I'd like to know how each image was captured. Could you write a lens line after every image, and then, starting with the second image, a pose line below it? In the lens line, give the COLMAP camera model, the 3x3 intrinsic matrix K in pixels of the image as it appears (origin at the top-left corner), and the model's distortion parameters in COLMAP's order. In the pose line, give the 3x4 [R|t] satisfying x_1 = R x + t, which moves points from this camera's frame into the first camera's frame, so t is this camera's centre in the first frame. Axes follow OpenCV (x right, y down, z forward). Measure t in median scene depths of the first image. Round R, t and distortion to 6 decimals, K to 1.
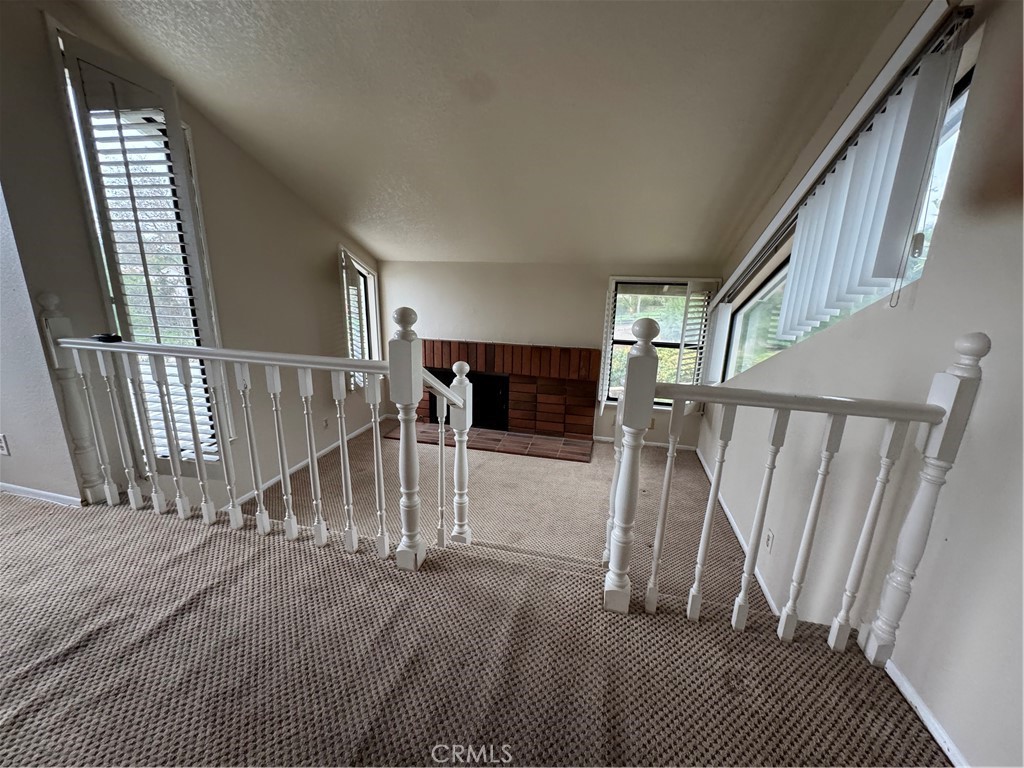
lens RADIAL K [[409.8, 0, 512.4], [0, 409.8, 383.8], [0, 0, 1]] dist [-0.000201, -0.000070]
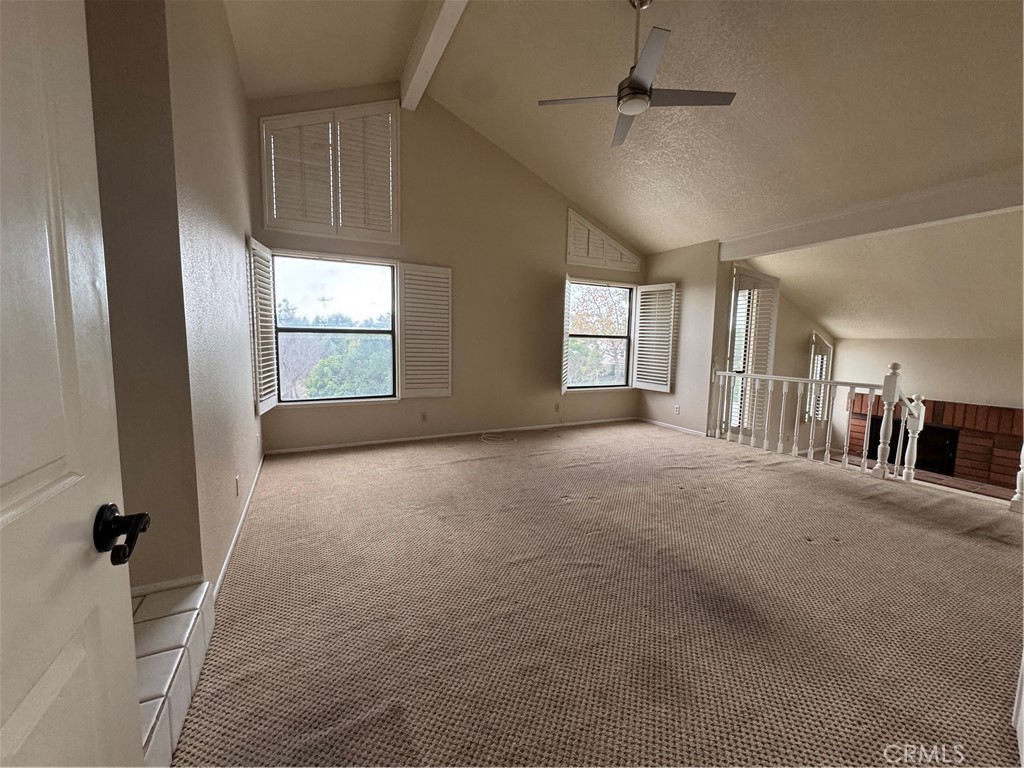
lens RADIAL K [[409.8, 0, 513.3], [0, 409.8, 381.2], [0, 0, 1]] dist [-0.000201, -0.000070]
pose [[0.650369, 0.064815, -0.756848, 0.045979], [-0.191905, 0.978053, -0.081148, 0.212994], [0.734978, 0.198019, 0.648534, -0.863720]]
